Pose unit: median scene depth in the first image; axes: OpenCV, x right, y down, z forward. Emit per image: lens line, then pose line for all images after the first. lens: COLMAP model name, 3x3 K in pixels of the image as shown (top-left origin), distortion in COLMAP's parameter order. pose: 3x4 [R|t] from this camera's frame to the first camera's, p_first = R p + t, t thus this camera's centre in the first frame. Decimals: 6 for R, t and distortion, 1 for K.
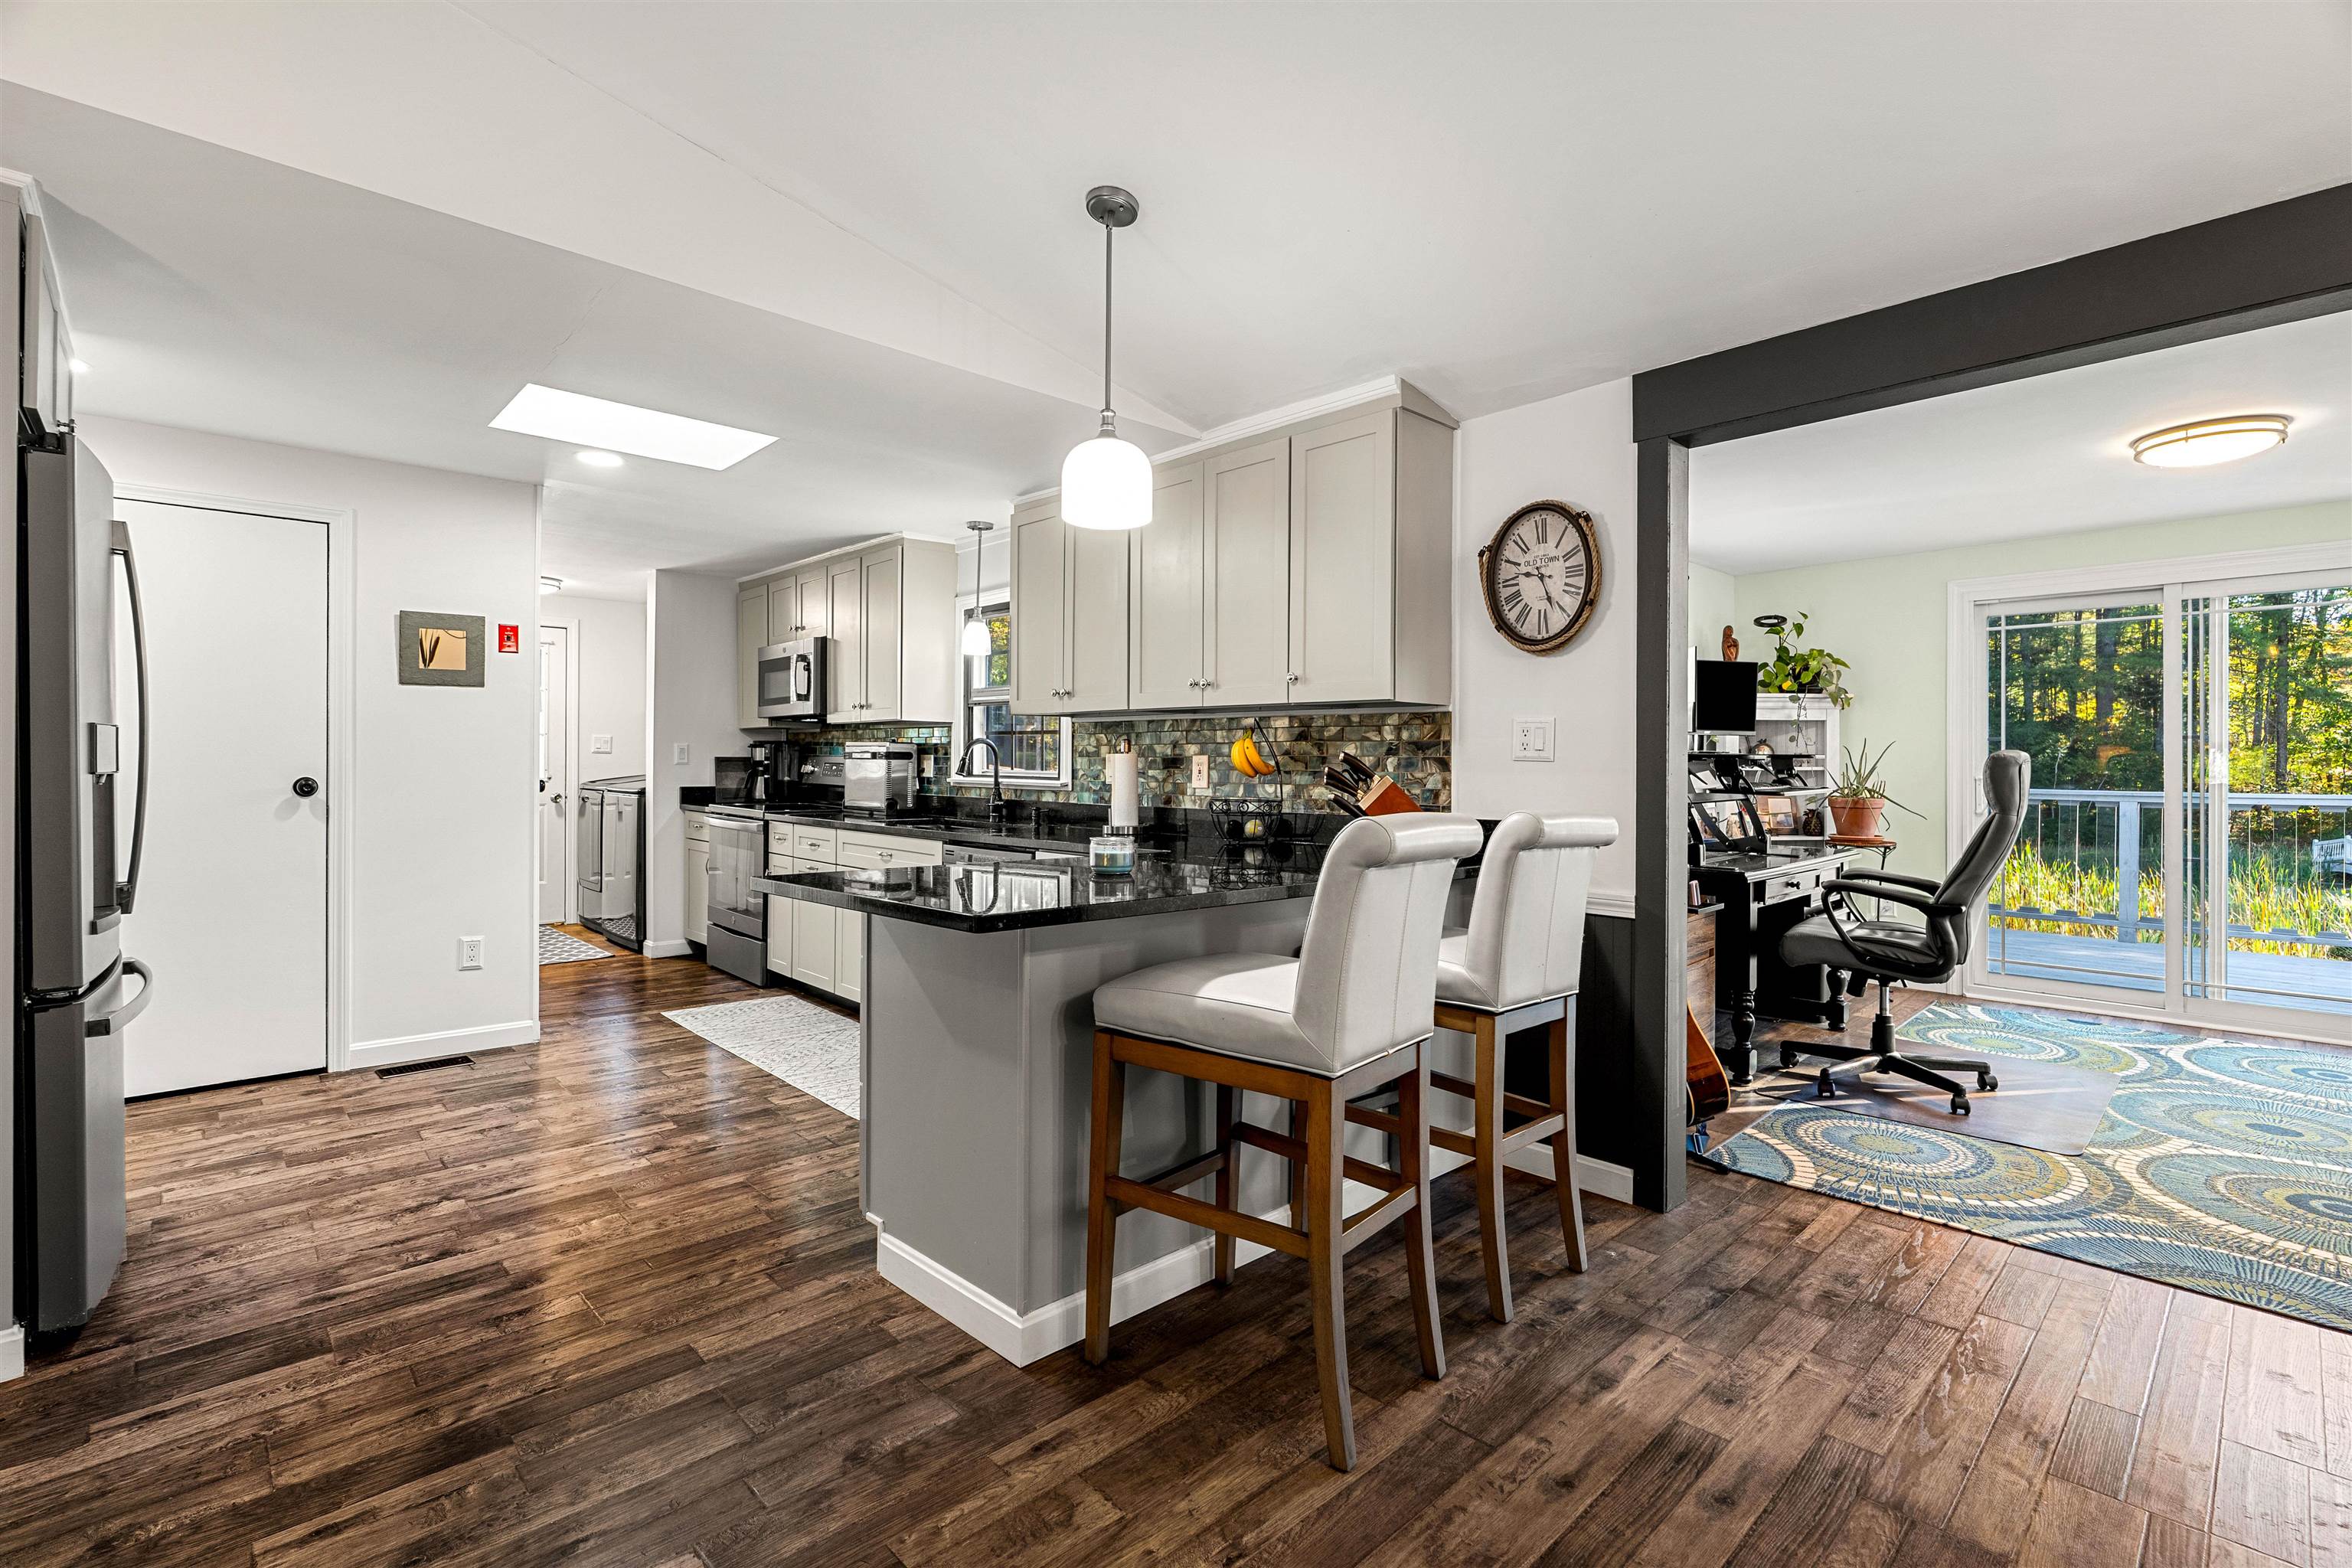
lens RADIAL K [[1070.7, 0, 1179.5], [0, 1070.7, 764.1], [0, 0, 1]] dist [-0.002426, 0.001311]
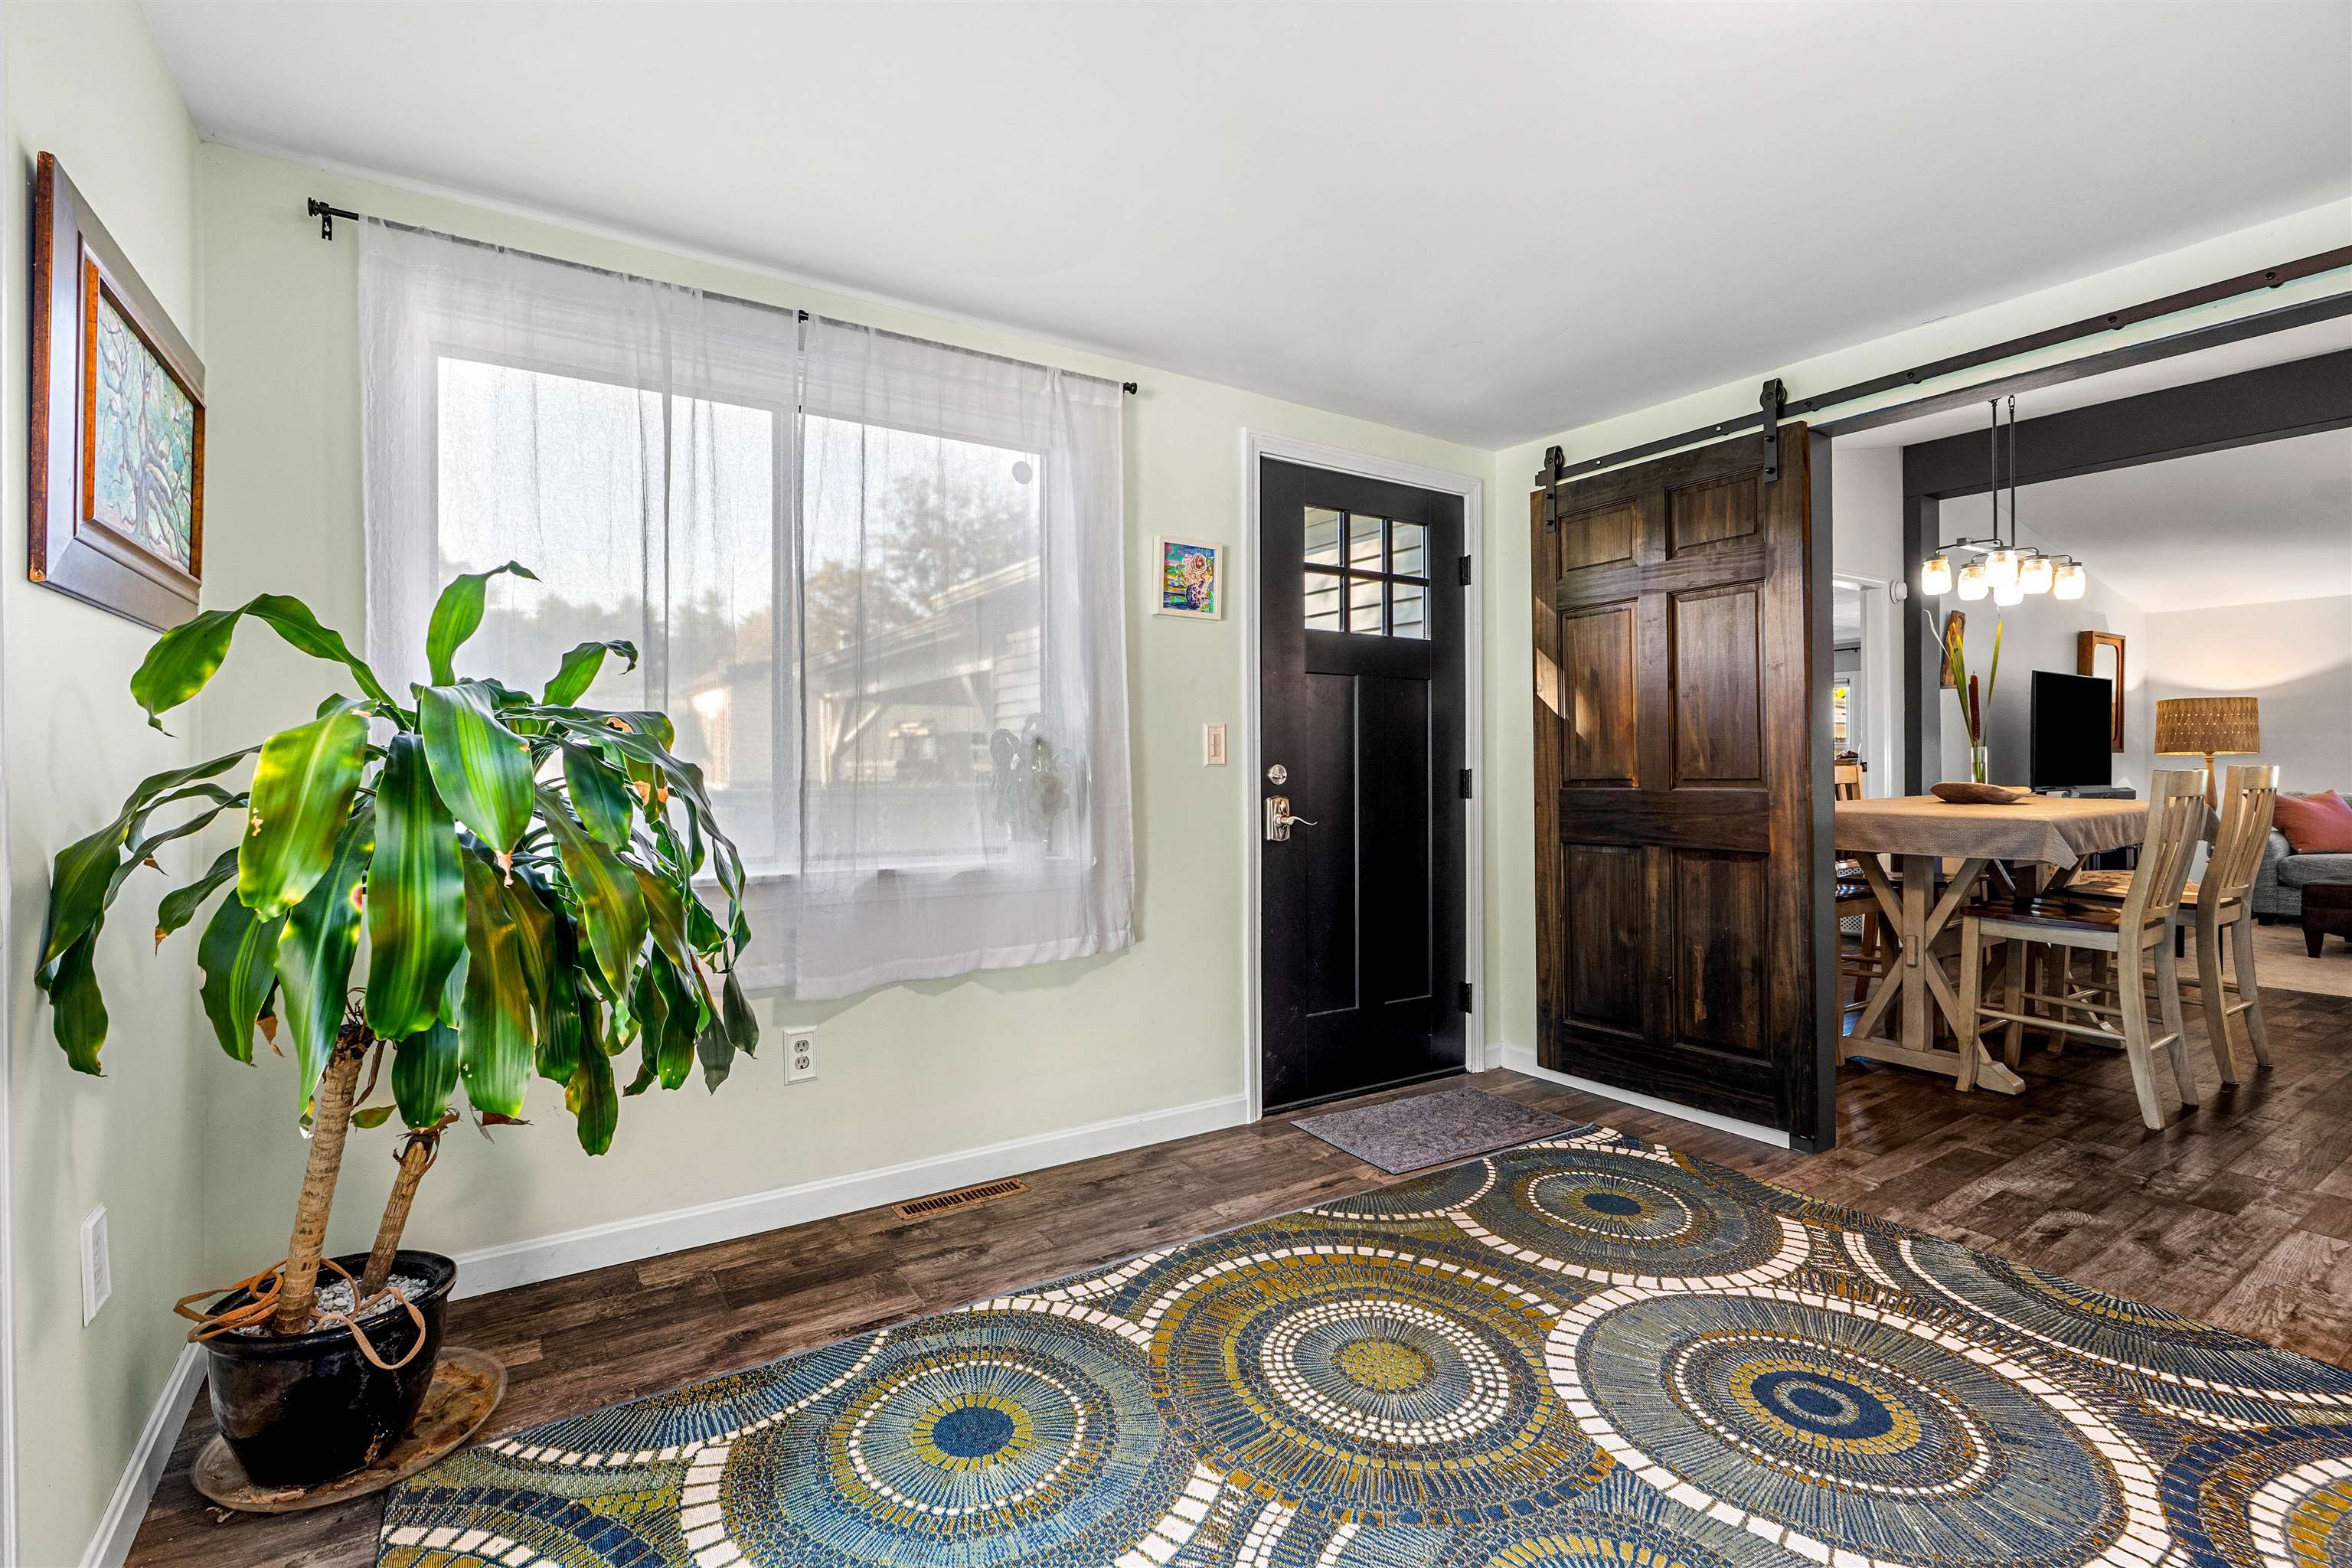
lens RADIAL K [[1081.9, 0, 1172.6], [0, 1081.9, 763.0], [0, 0, 1]] dist [-0.005193, 0.003332]
pose [[-0.982674, 0.003420, 0.185313, 1.106278], [0.002917, 0.999991, -0.002984, 0.018999], [-0.185322, -0.002392, -0.982675, 1.412930]]
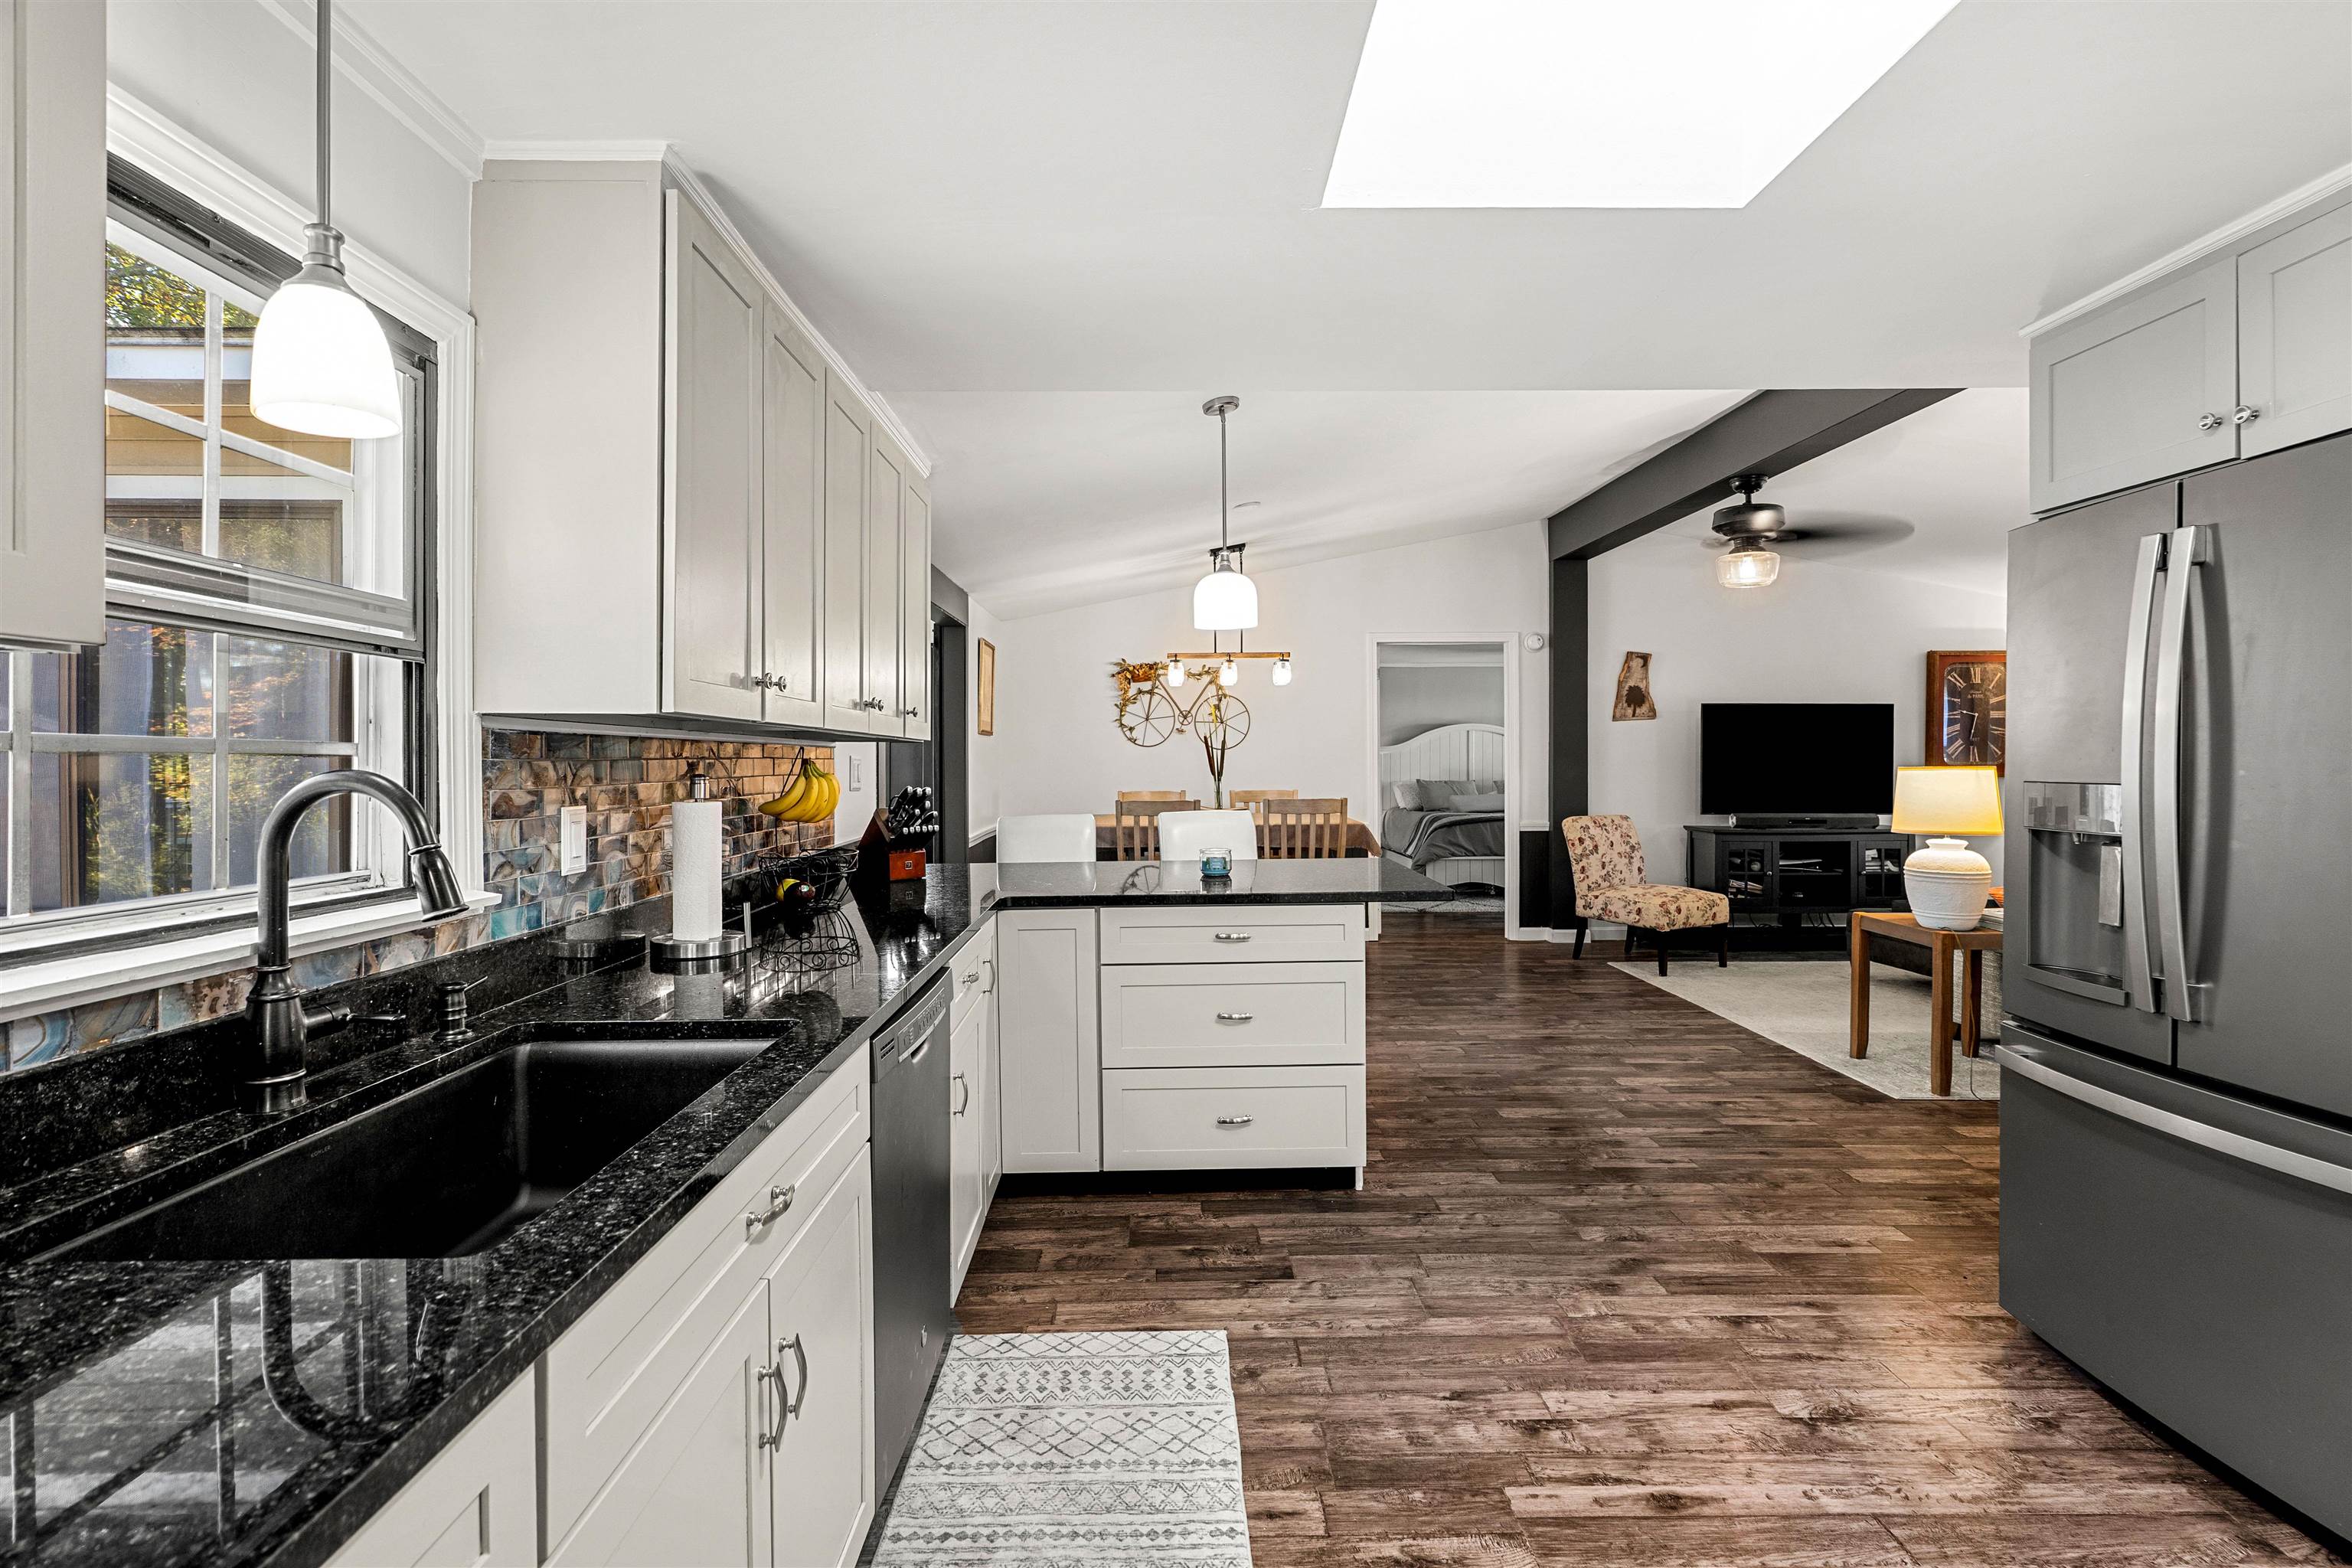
lens RADIAL K [[1081.9, 0, 1172.6], [0, 1081.9, 763.0], [0, 0, 1]] dist [-0.005193, 0.003332]
pose [[-0.735927, -0.003468, 0.677053, -0.719991], [0.002233, 0.999969, 0.007549, -0.039455], [-0.677058, 0.007068, -0.735896, 1.524413]]
